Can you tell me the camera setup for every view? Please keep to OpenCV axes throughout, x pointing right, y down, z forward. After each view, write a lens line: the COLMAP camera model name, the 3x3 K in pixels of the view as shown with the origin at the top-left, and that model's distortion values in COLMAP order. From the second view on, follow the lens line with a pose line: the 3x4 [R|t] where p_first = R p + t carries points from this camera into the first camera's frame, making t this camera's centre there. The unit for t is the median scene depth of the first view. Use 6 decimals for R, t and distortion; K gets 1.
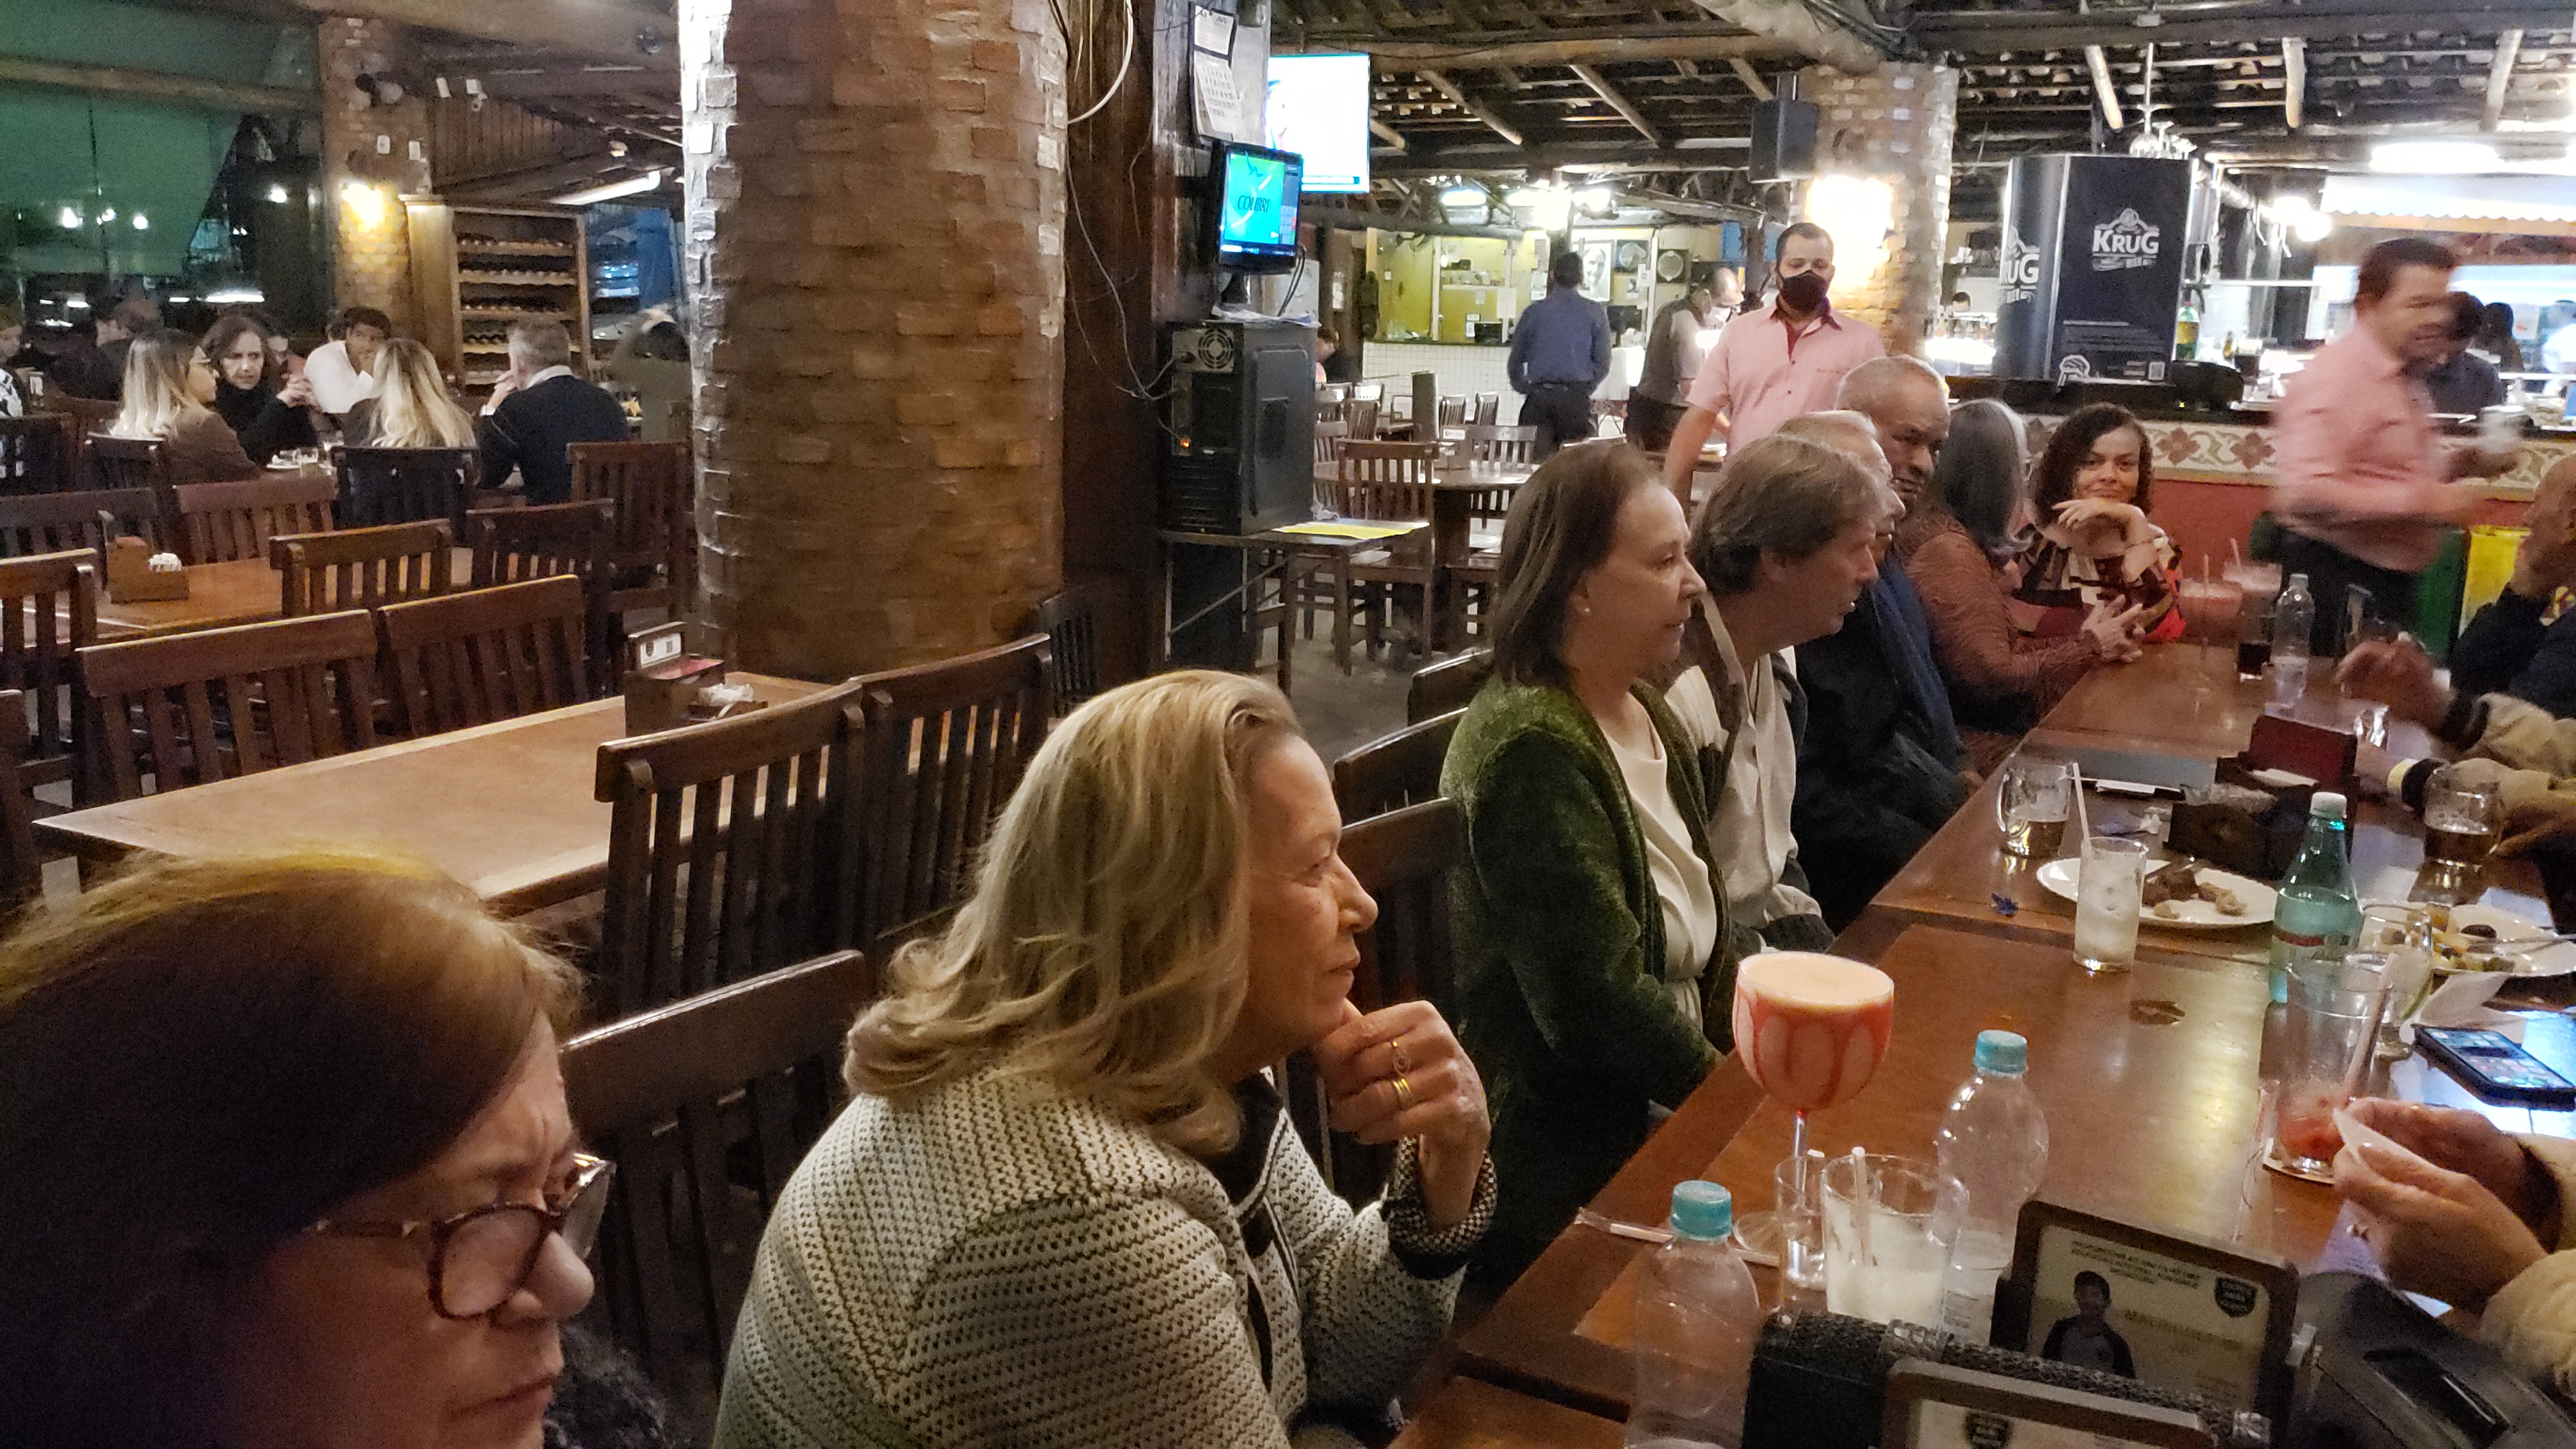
lens RADIAL K [[1997.4, 0, 1297.2], [0, 1997.4, 723.2], [0, 0, 1]] dist [-0.006669, 0.022611]
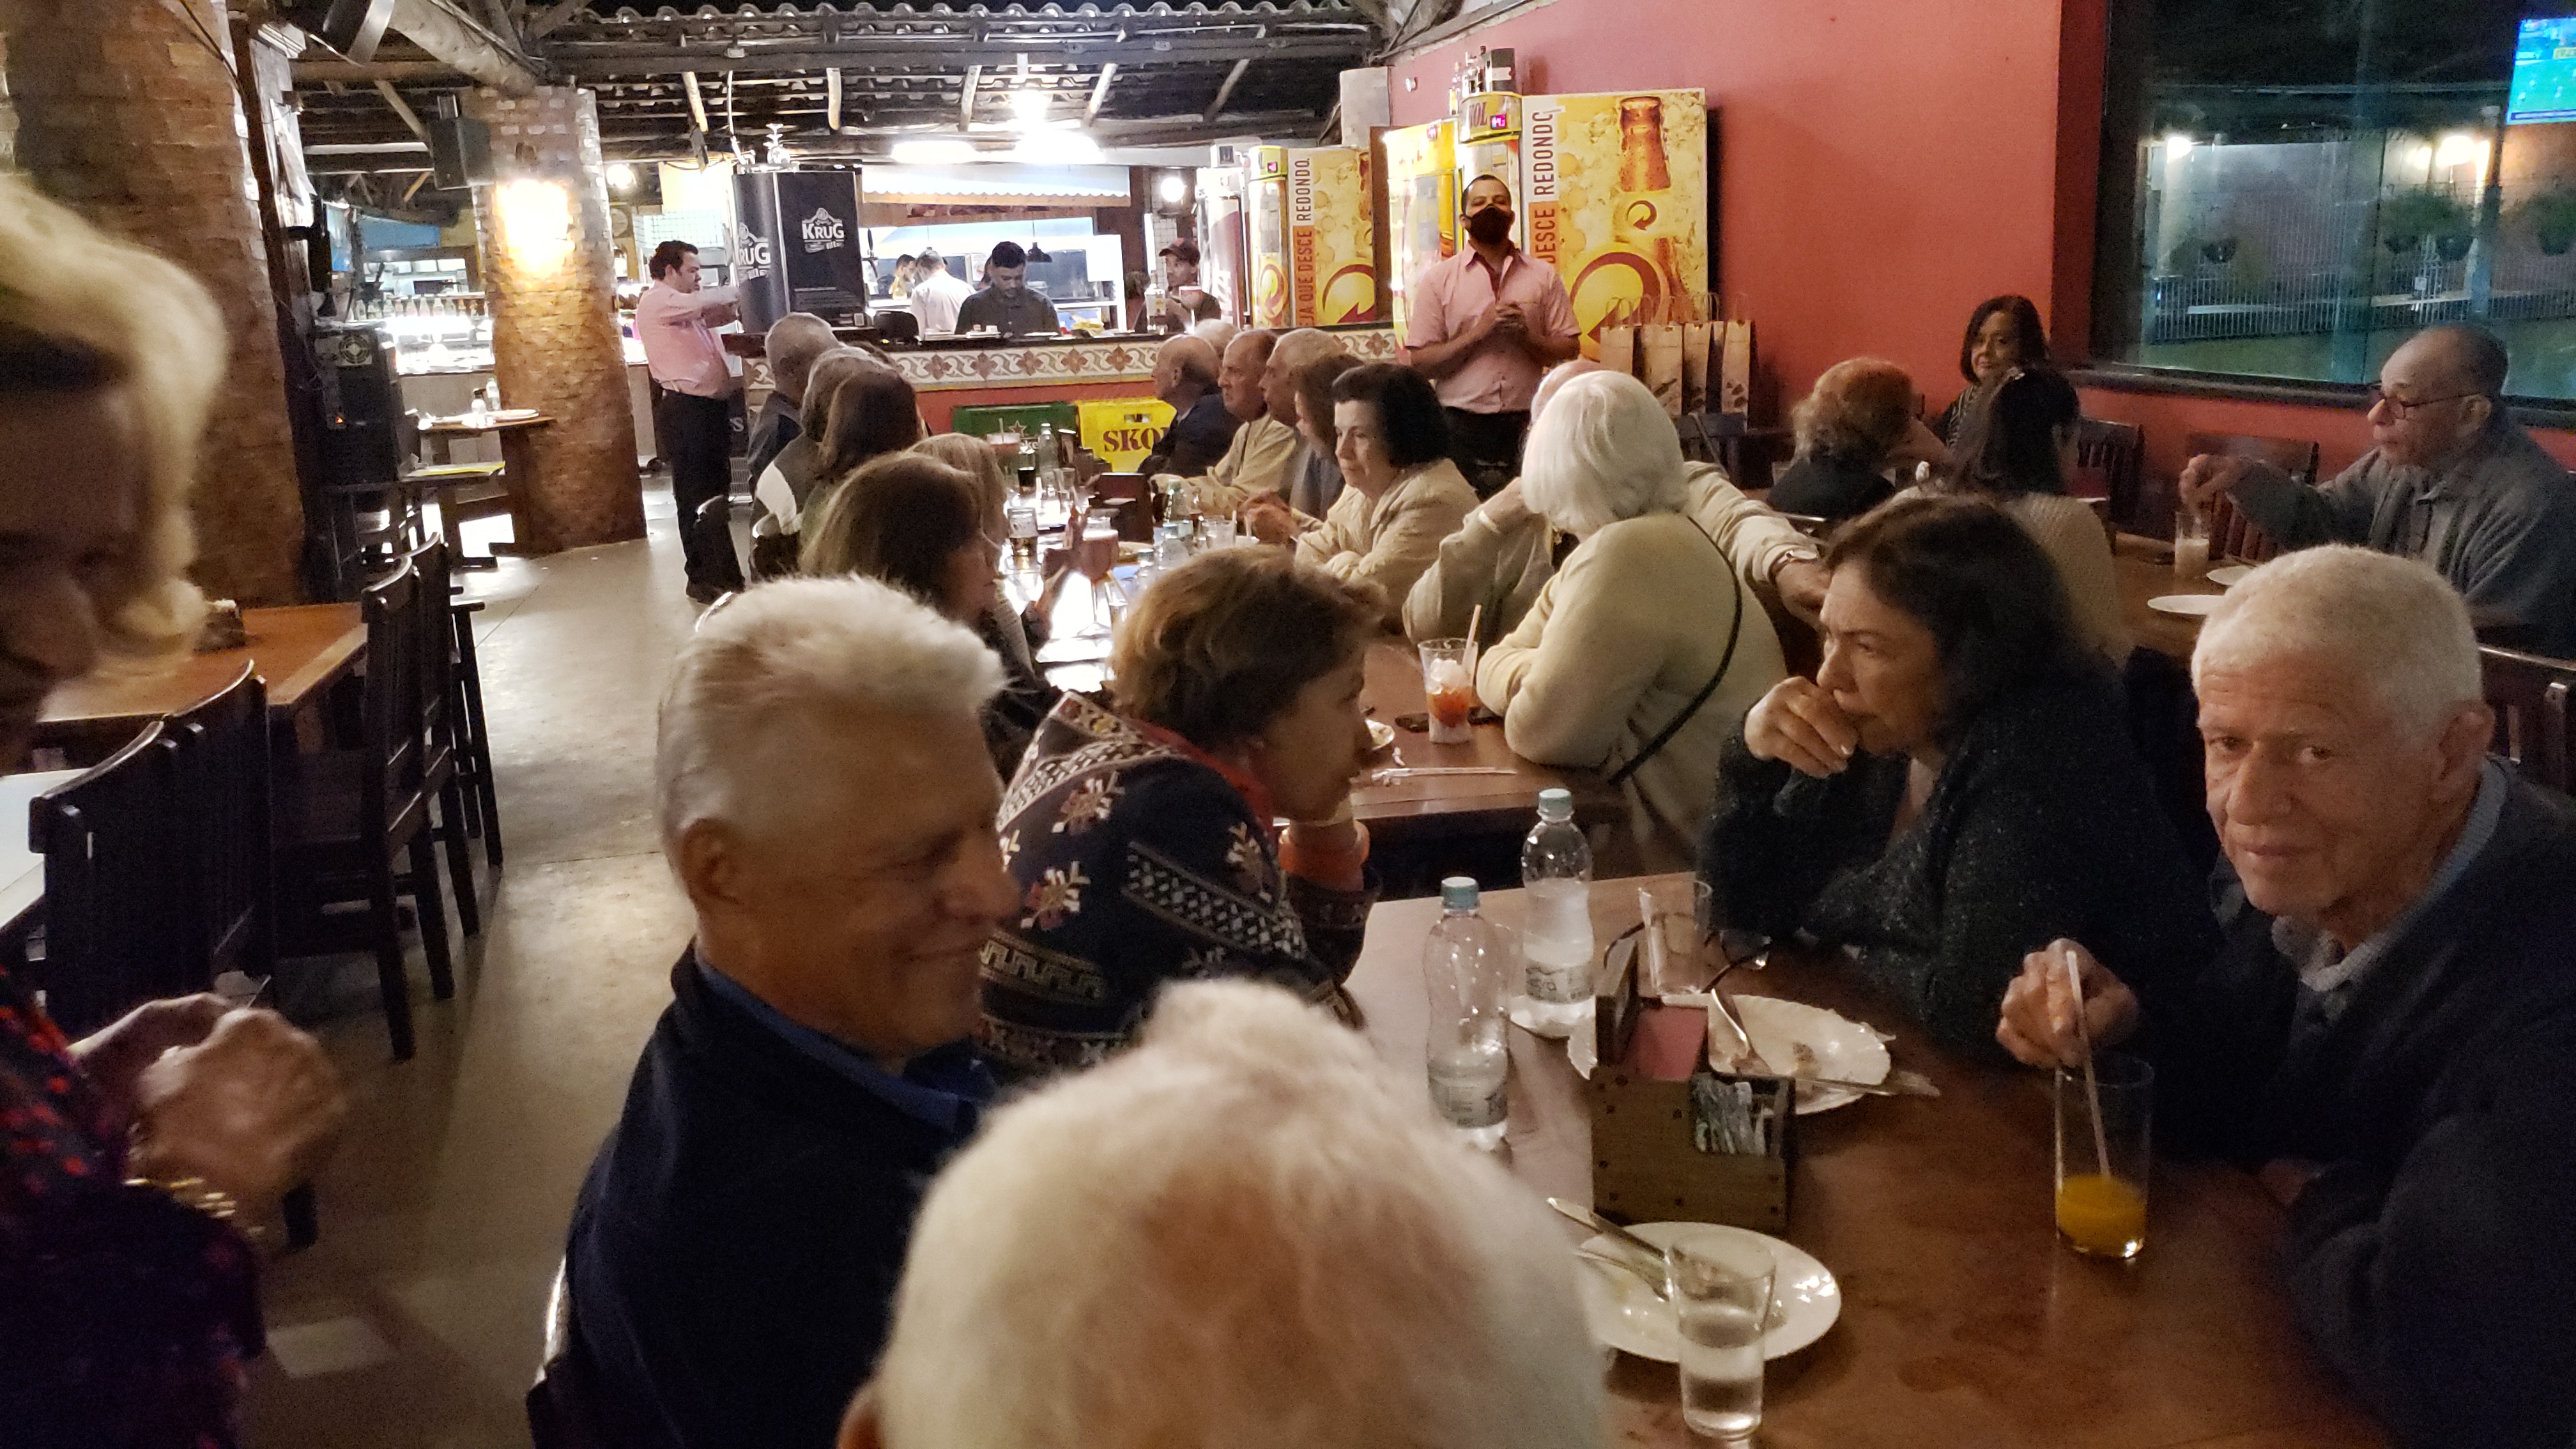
lens RADIAL K [[1997.4, 0, 1298.1], [0, 1997.4, 783.5], [0, 0, 1]] dist [-0.006669, 0.022611]
pose [[0.748122, -0.223630, 0.624742, -0.204235], [0.196309, 0.973945, 0.113552, 0.032459], [-0.633858, 0.037692, 0.772530, -0.203271]]
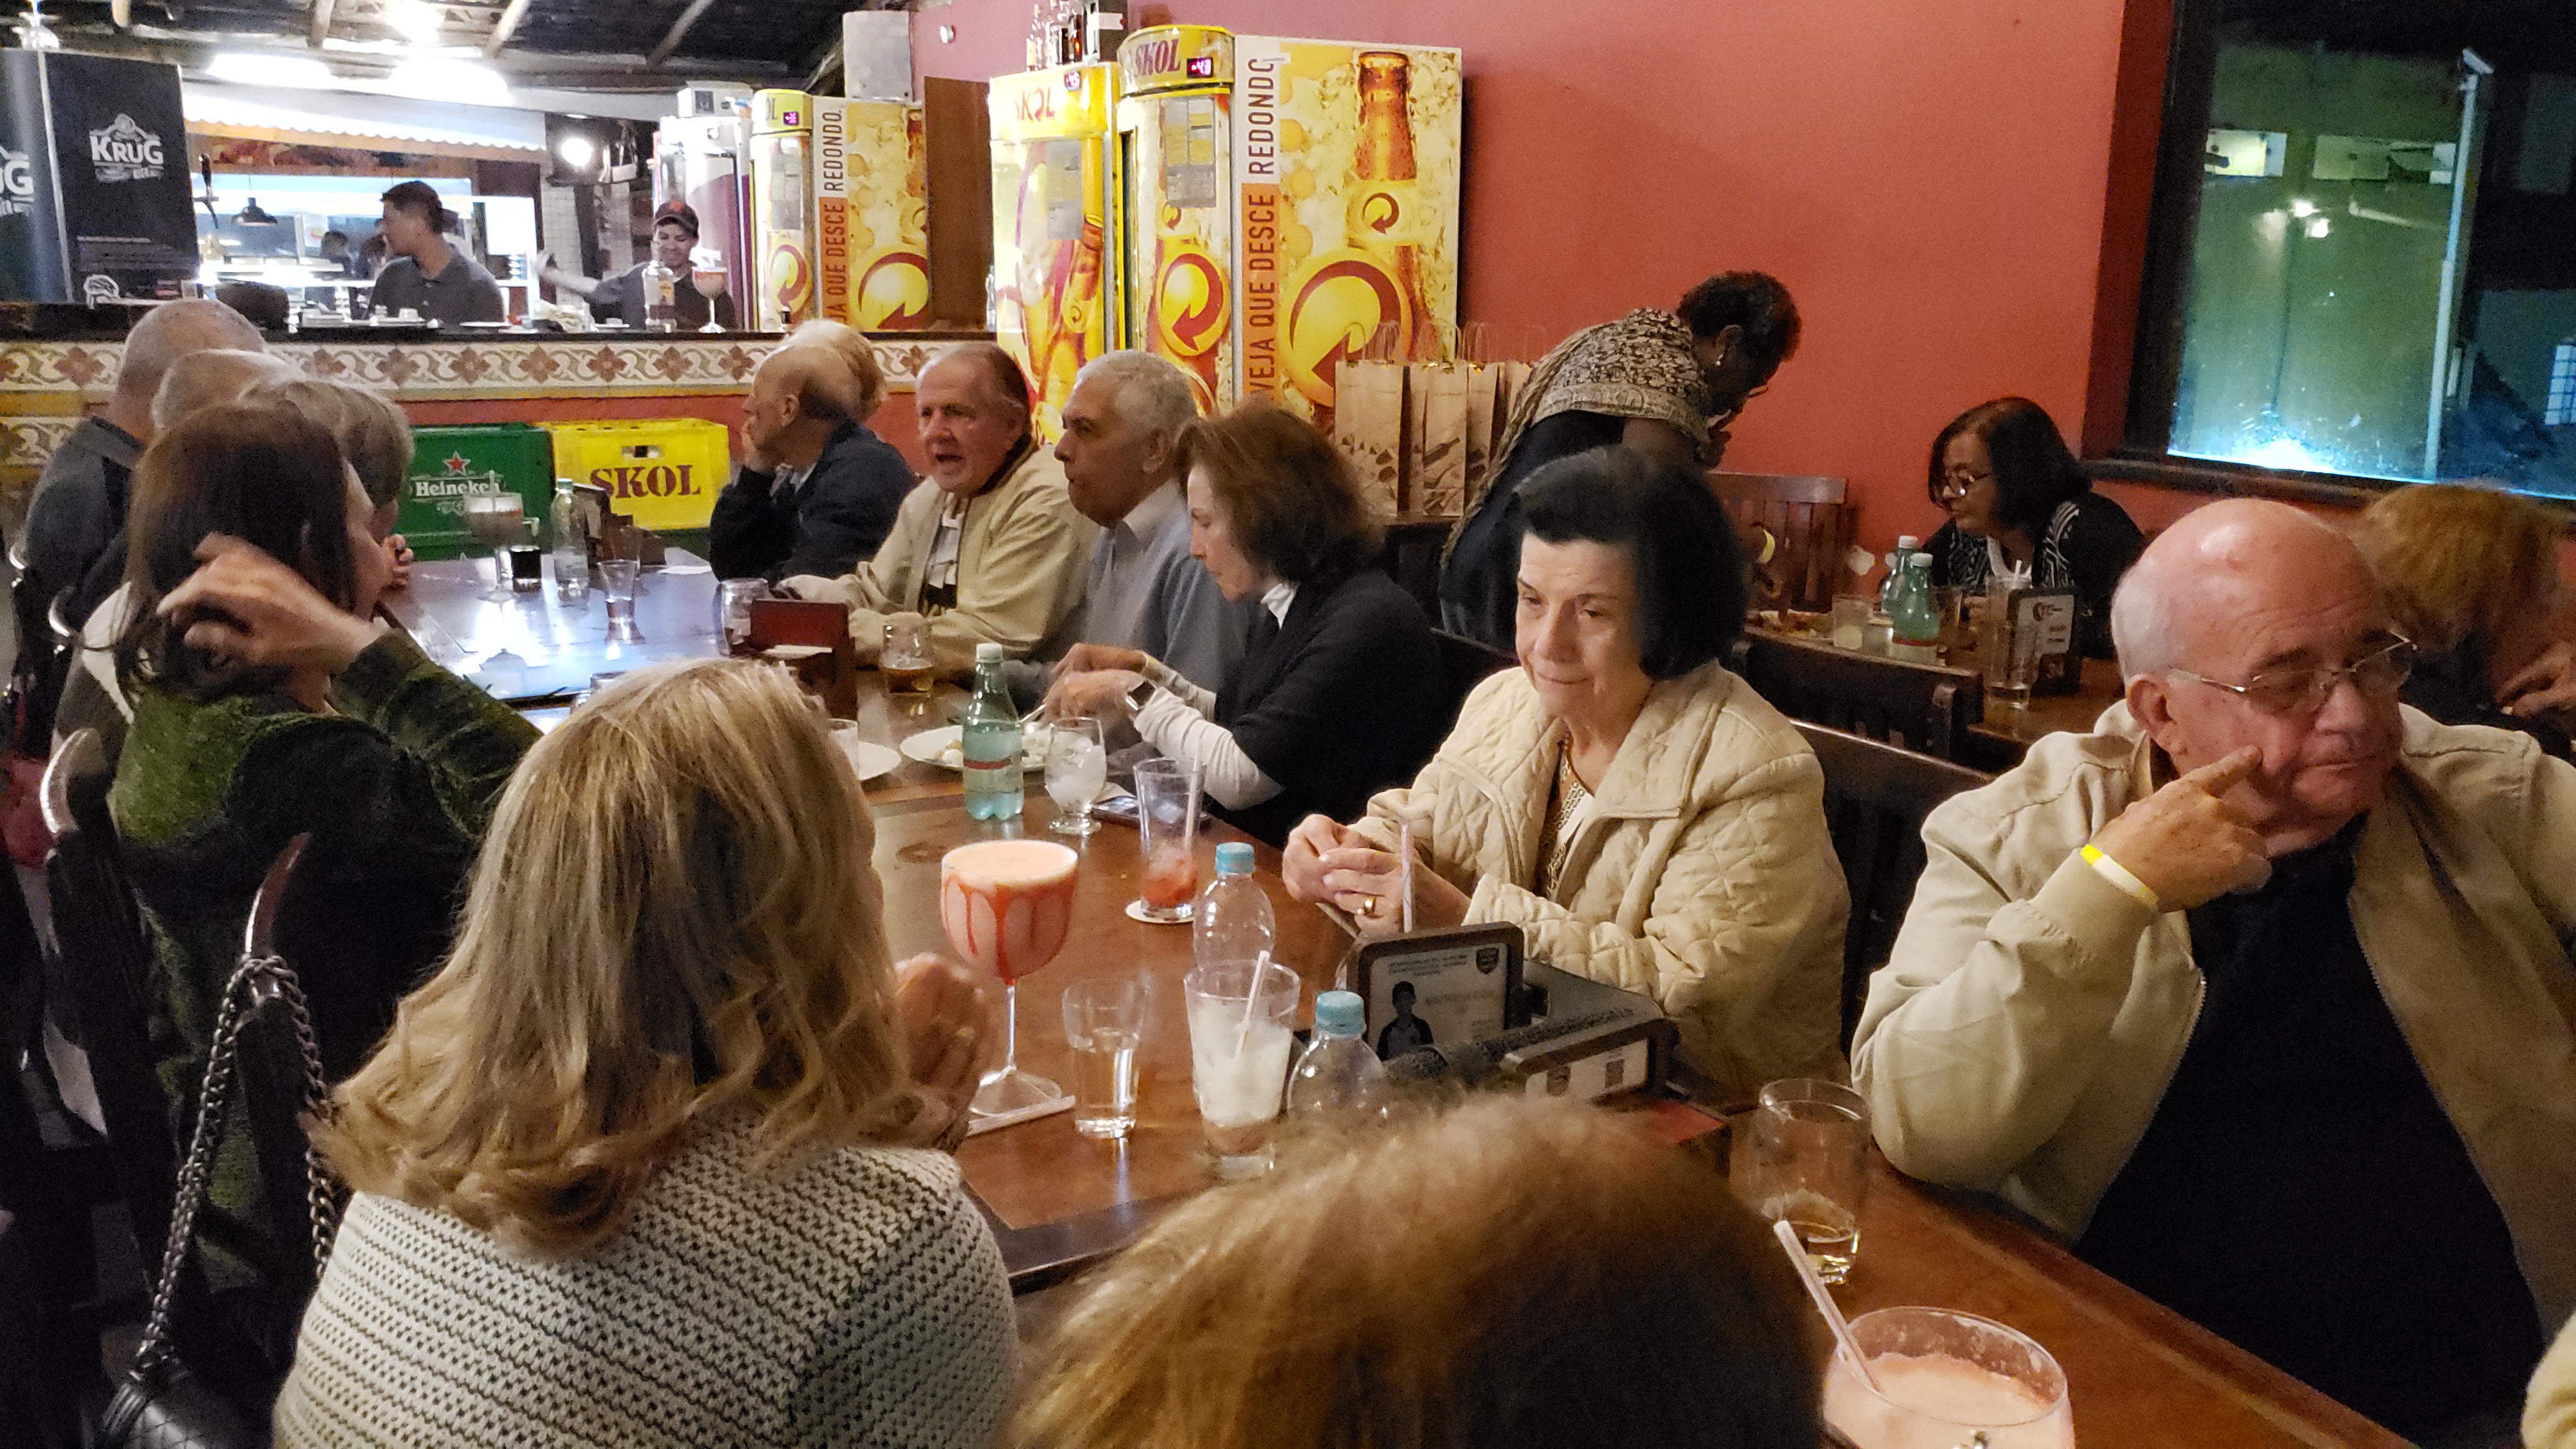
lens RADIAL K [[1997.4, 0, 1293.4], [0, 1997.4, 713.8], [0, 0, 1]] dist [-0.006669, 0.022611]
pose [[0.514798, -0.205808, 0.832242, -0.086930], [0.170622, 0.975934, 0.135800, -0.011814], [-0.840161, 0.072089, 0.537524, 0.038421]]
